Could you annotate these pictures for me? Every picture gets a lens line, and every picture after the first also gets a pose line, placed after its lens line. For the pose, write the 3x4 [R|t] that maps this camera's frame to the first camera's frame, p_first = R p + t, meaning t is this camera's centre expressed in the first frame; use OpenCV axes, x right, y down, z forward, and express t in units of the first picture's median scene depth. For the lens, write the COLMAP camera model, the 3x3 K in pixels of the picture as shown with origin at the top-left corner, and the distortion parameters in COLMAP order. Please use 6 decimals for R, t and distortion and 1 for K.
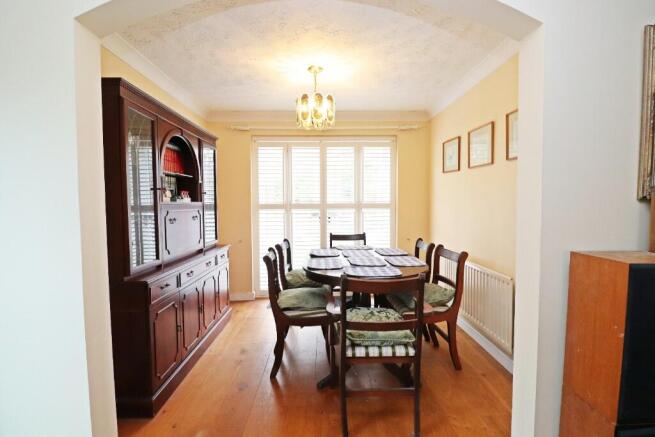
lens RADIAL K [[307.2, 0, 318.6], [0, 307.2, 217.8], [0, 0, 1]] dist [0.001787, -0.014963]
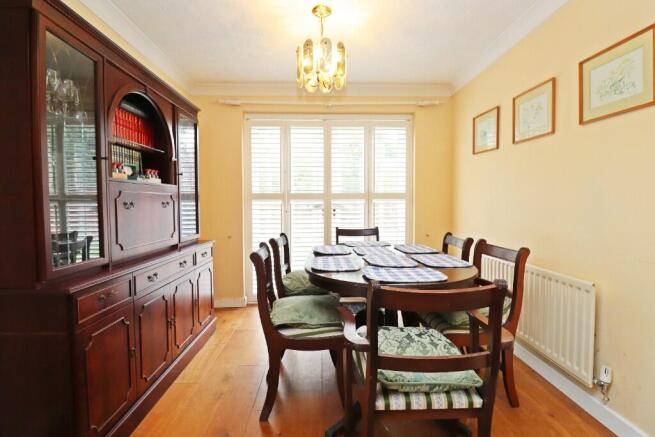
lens RADIAL K [[307.2, 0, 318.6], [0, 307.2, 217.8], [0, 0, 1]] dist [0.001787, -0.014963]
pose [[0.999987, 0.002957, 0.004032, -0.018766], [-0.002957, 0.999996, 0.000096, 0.032537], [-0.004032, -0.000108, 0.999992, 0.218267]]
